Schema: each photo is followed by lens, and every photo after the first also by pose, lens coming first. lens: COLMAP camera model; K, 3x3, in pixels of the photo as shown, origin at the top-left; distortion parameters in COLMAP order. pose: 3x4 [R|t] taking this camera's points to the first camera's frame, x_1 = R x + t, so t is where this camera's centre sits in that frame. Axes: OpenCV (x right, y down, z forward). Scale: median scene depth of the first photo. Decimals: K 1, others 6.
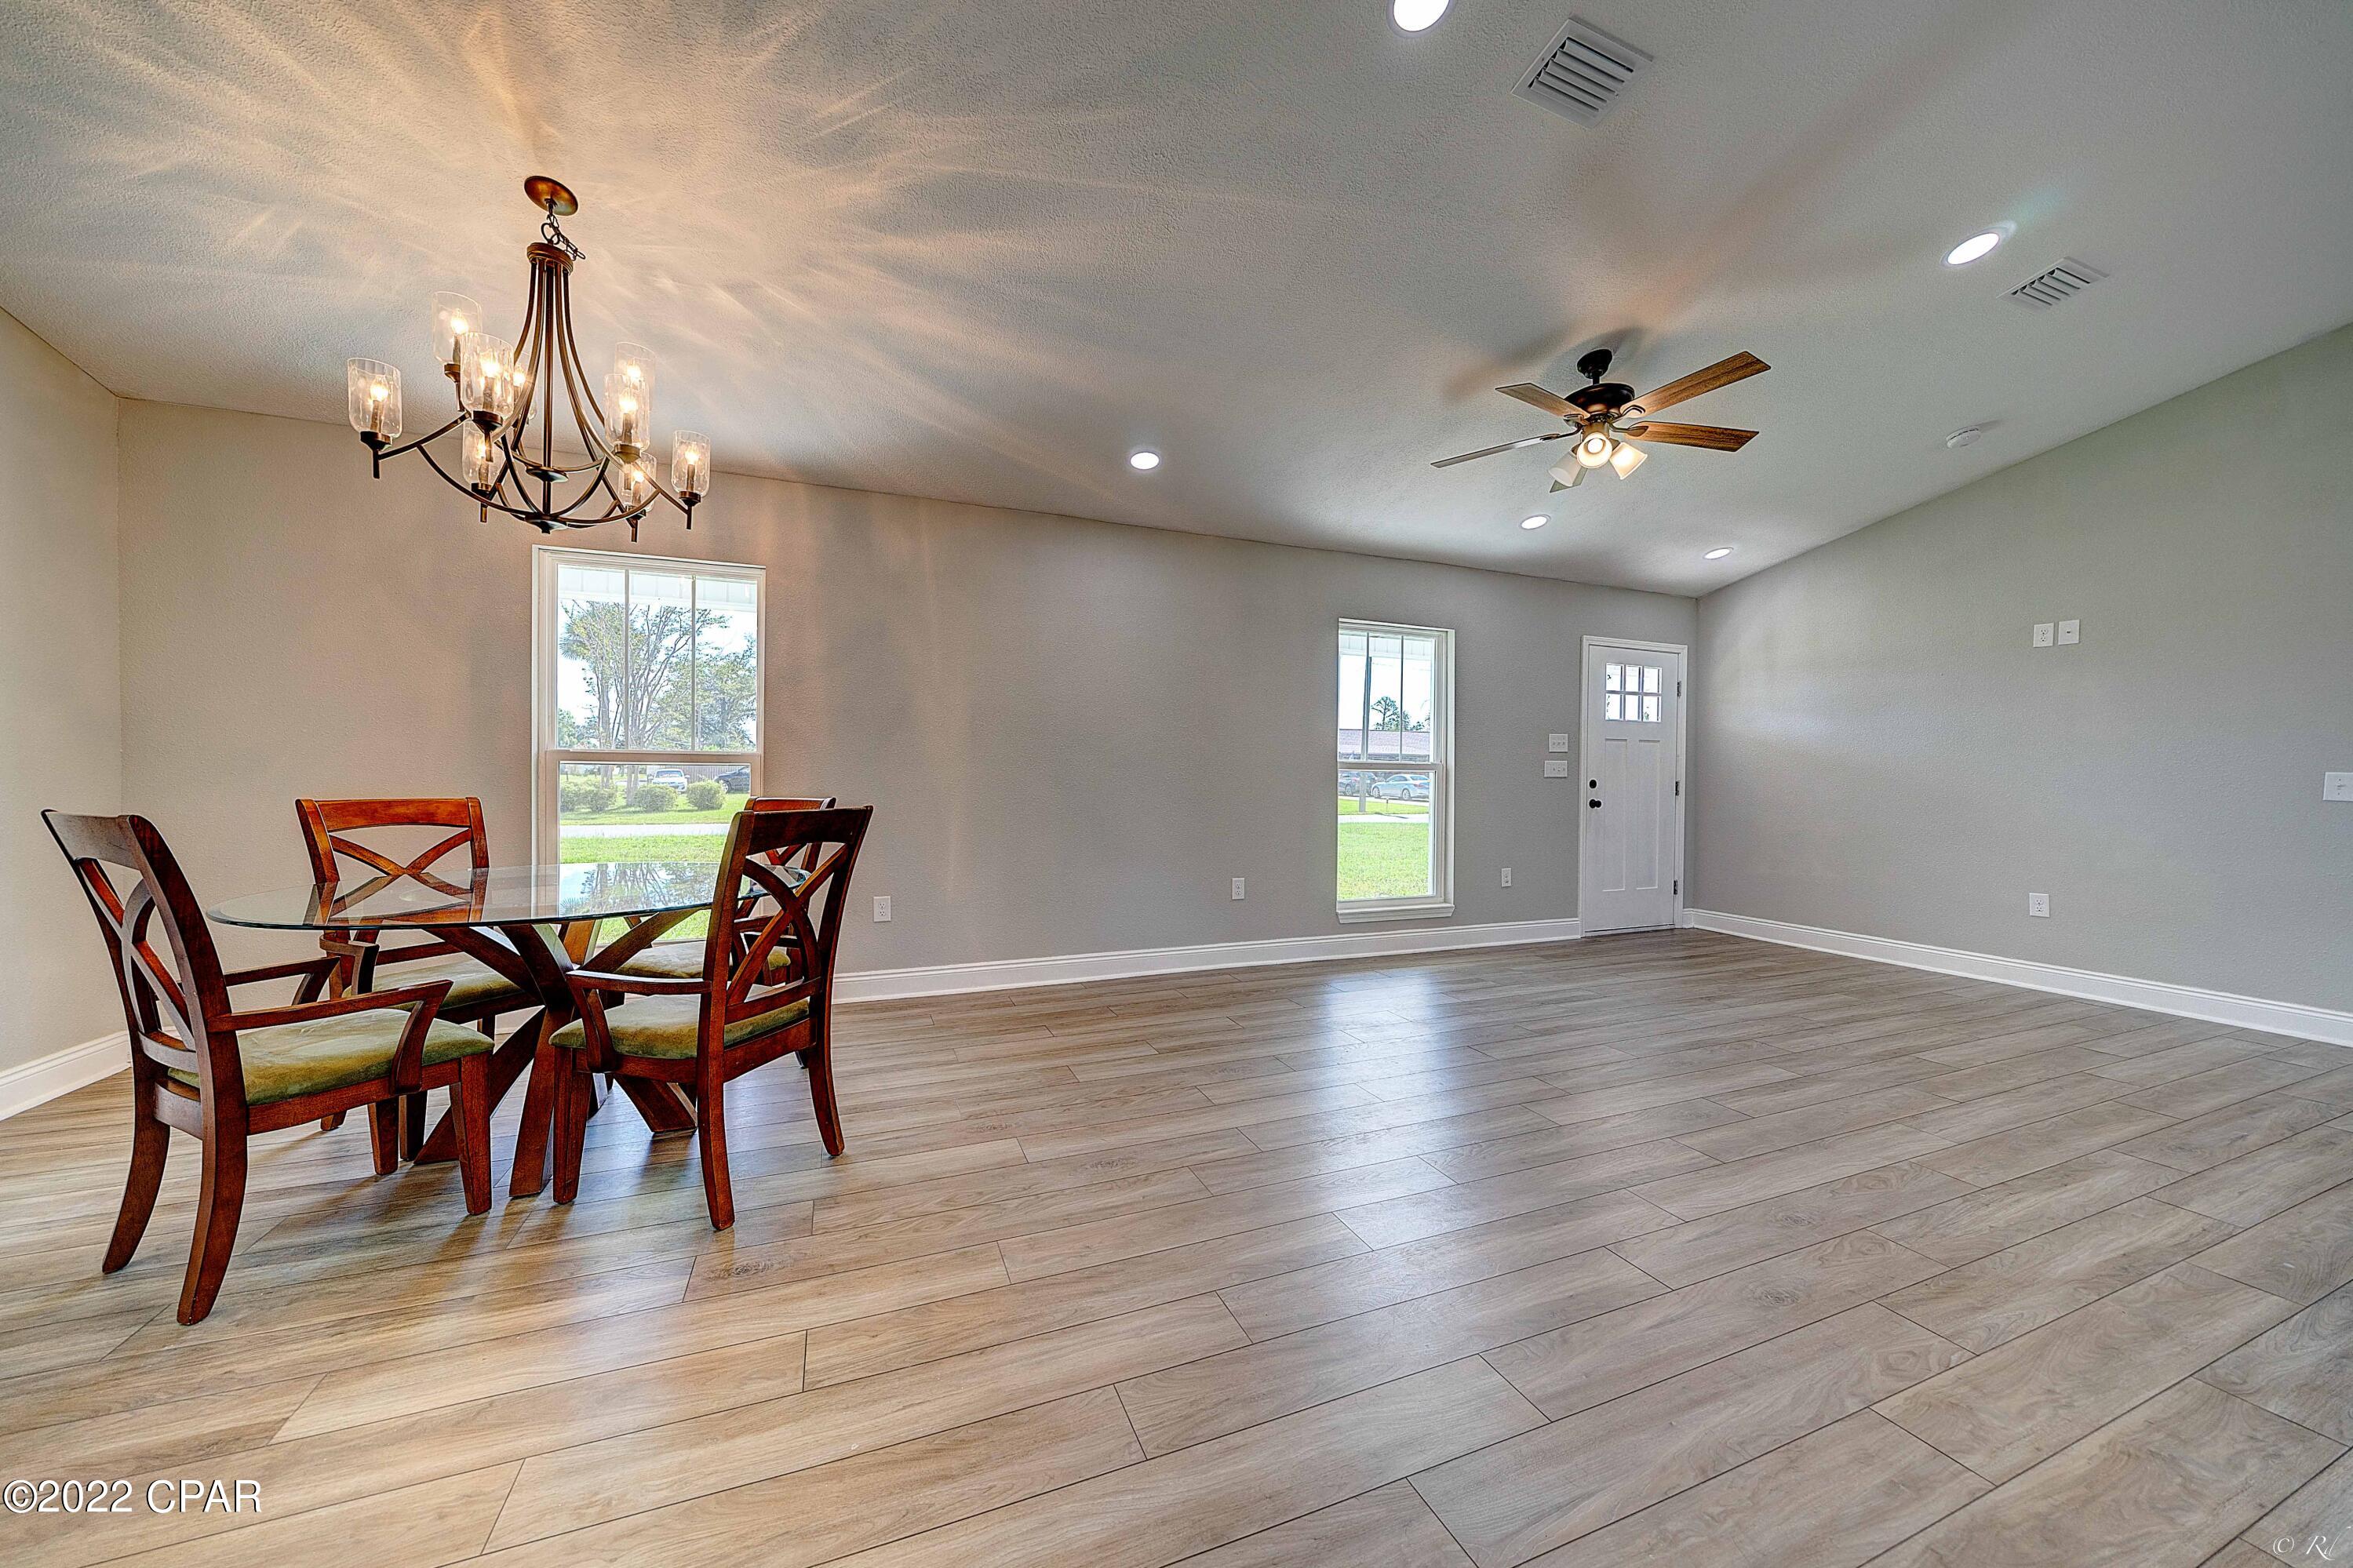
lens RADIAL K [[825.8, 0, 1178.3], [0, 825.8, 785.0], [0, 0, 1]] dist [-0.003058, -0.000202]
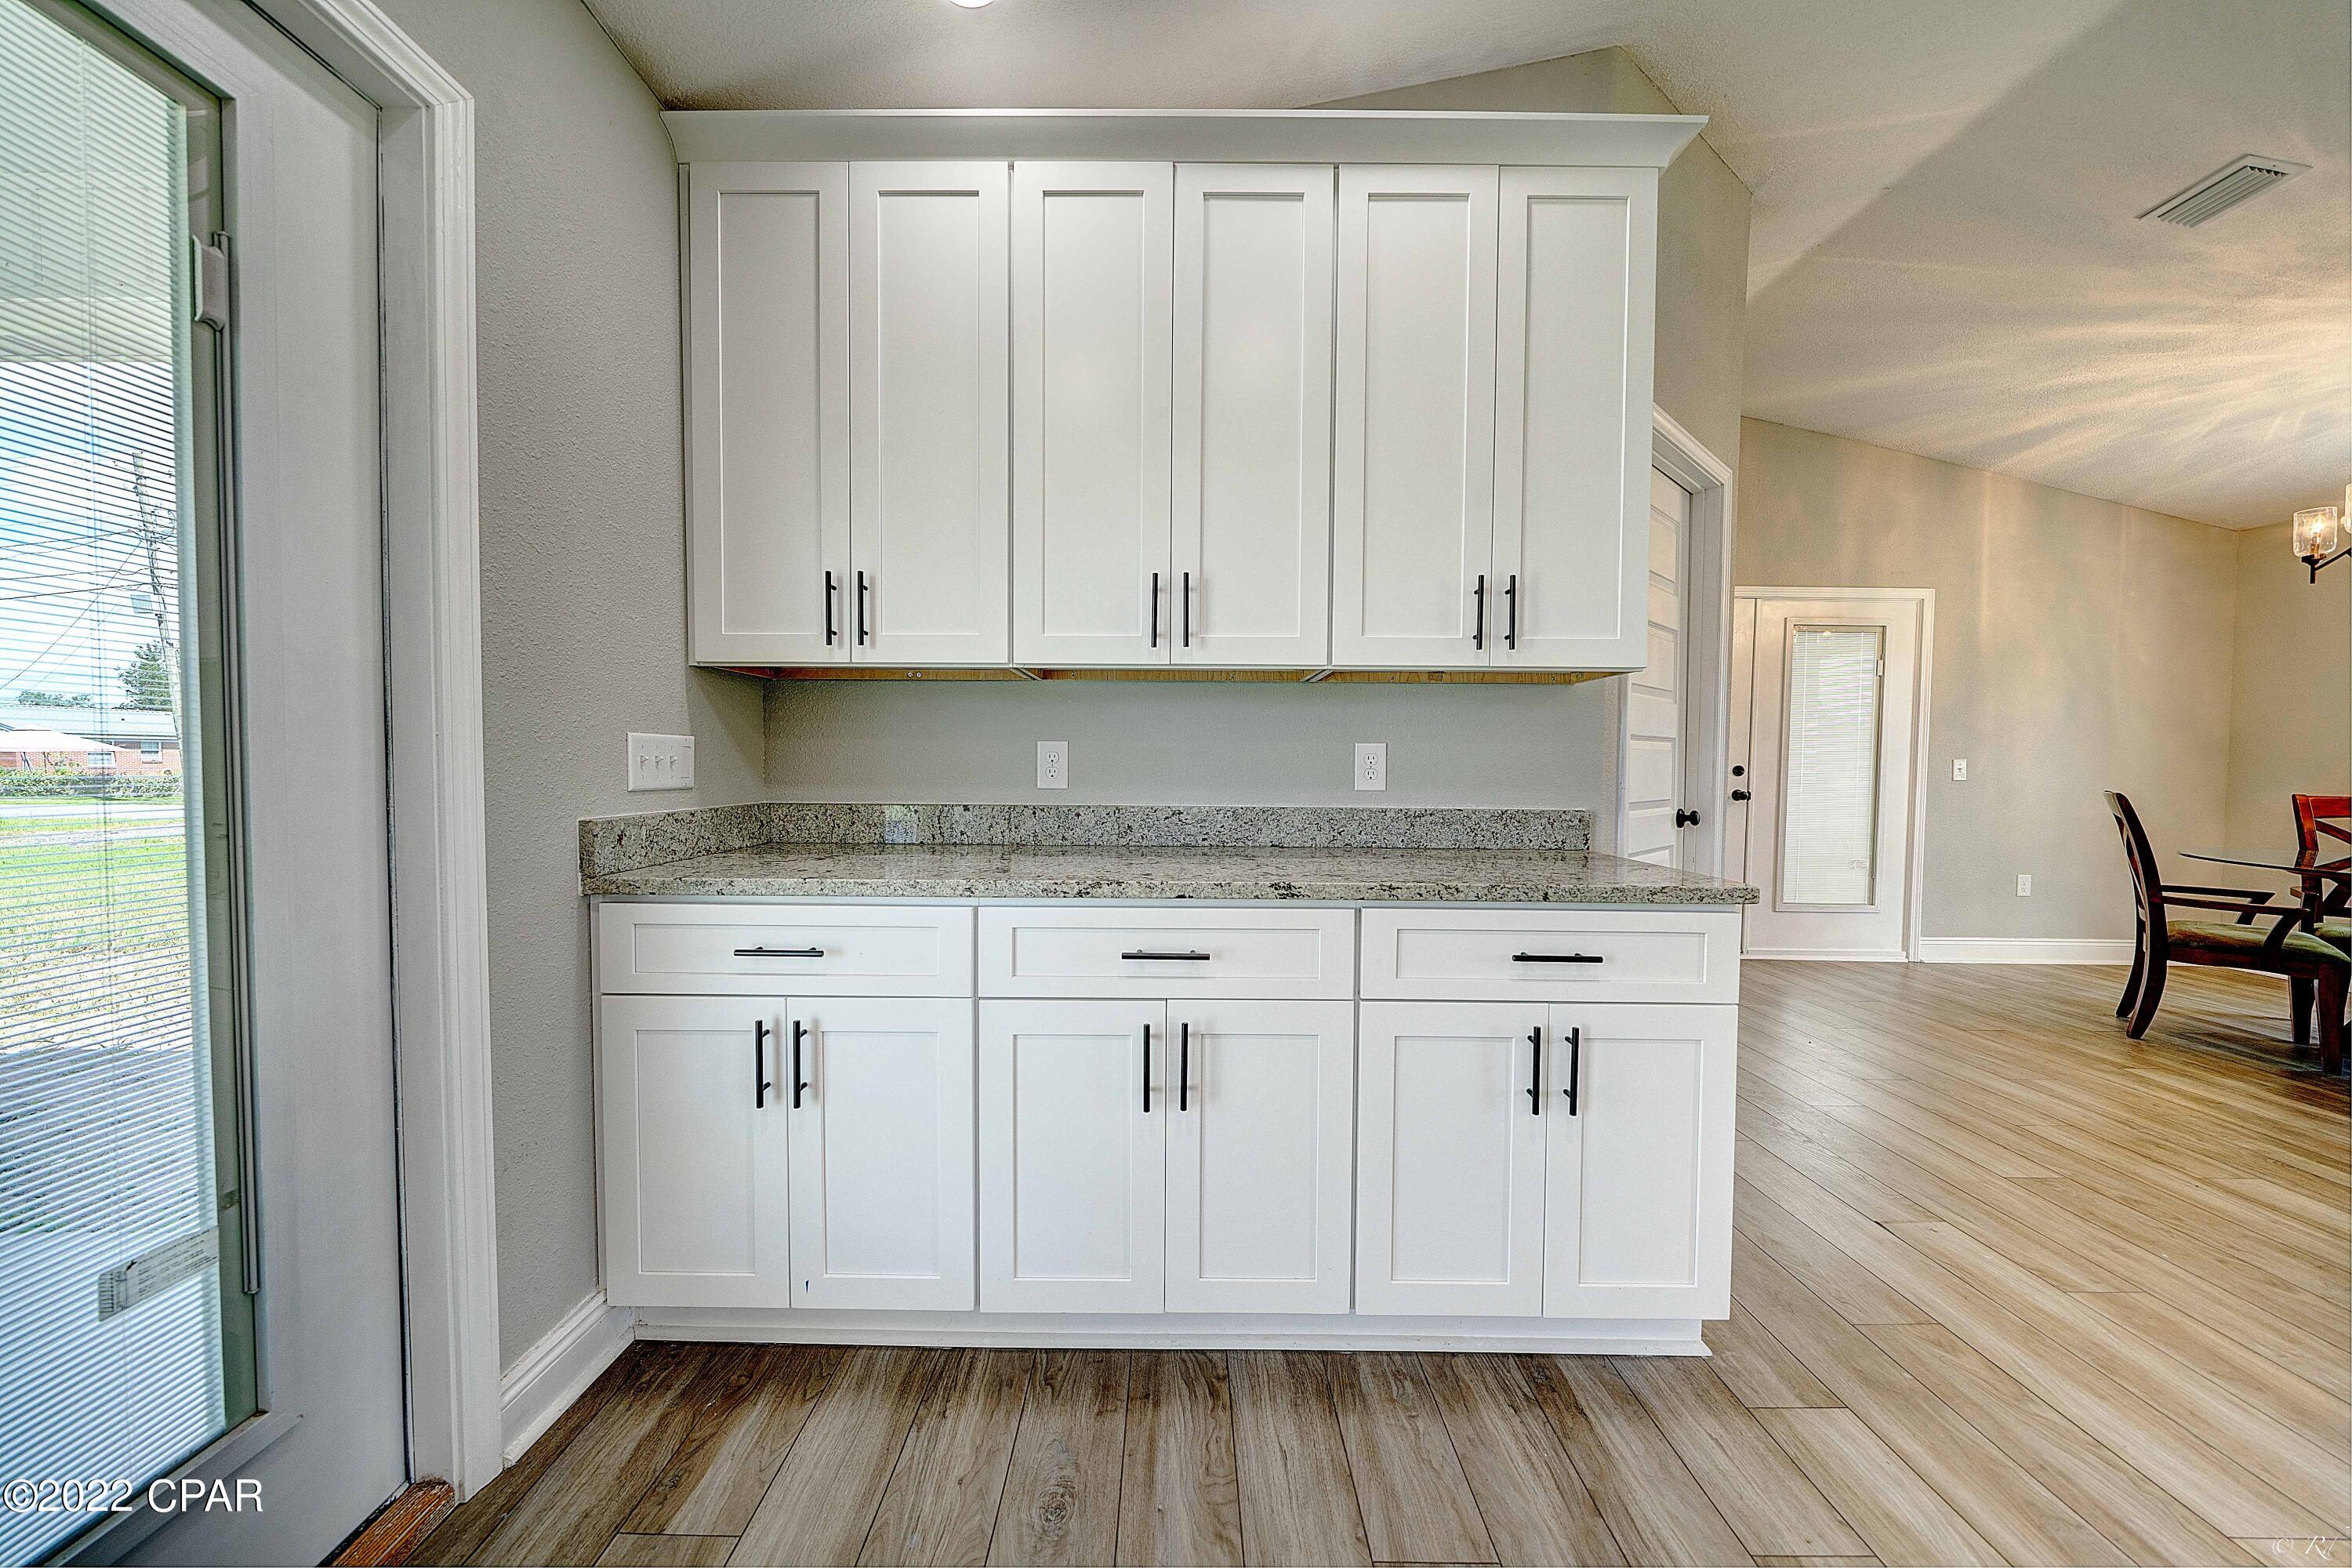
lens RADIAL K [[800.3, 0, 1174.9], [0, 800.3, 784.4], [0, 0, 1]] dist [-0.005201, -0.000145]
pose [[-0.377961, 0.015812, -0.925686, 0.724791], [-0.028486, 0.999182, 0.028698, 0.011830], [0.925383, 0.037216, -0.377202, -0.237962]]
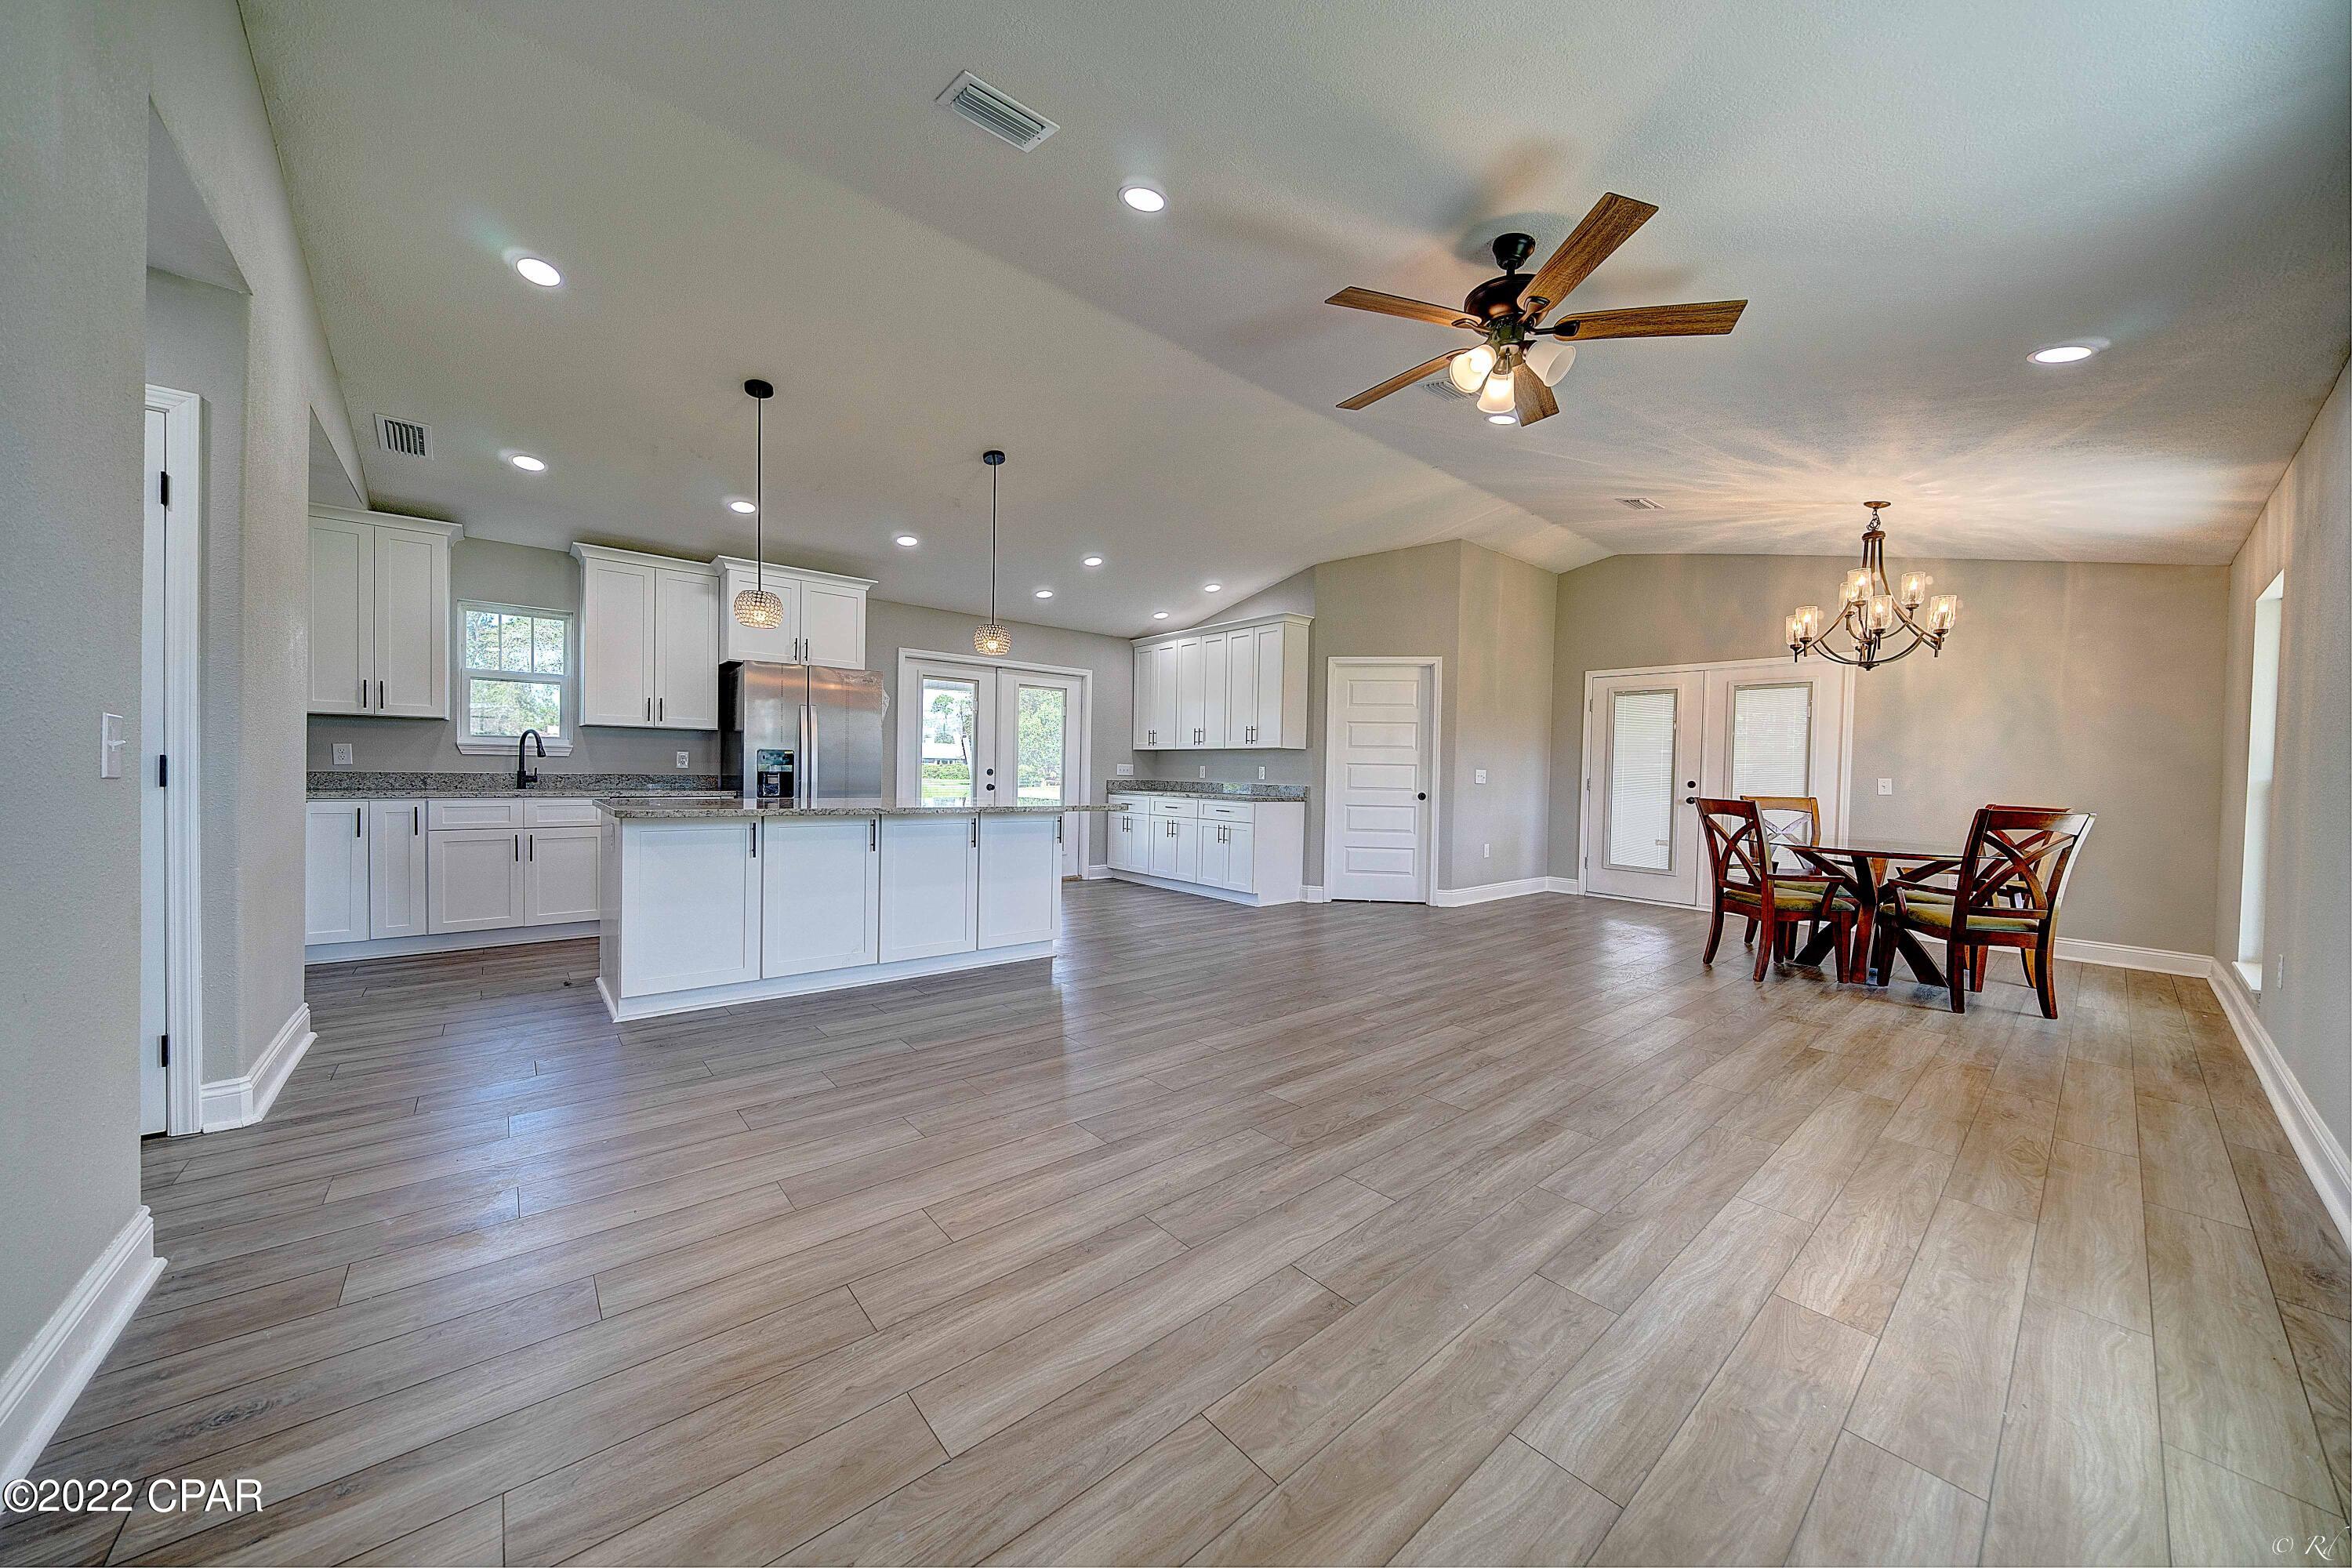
lens RADIAL K [[800.3, 0, 1174.9], [0, 800.3, 784.4], [0, 0, 1]] dist [-0.005201, -0.000145]
pose [[-0.949951, -0.024154, -0.311464, 0.996810], [-0.035090, 0.998947, 0.029556, -0.012228], [0.310422, 0.039006, -0.949798, 1.579789]]
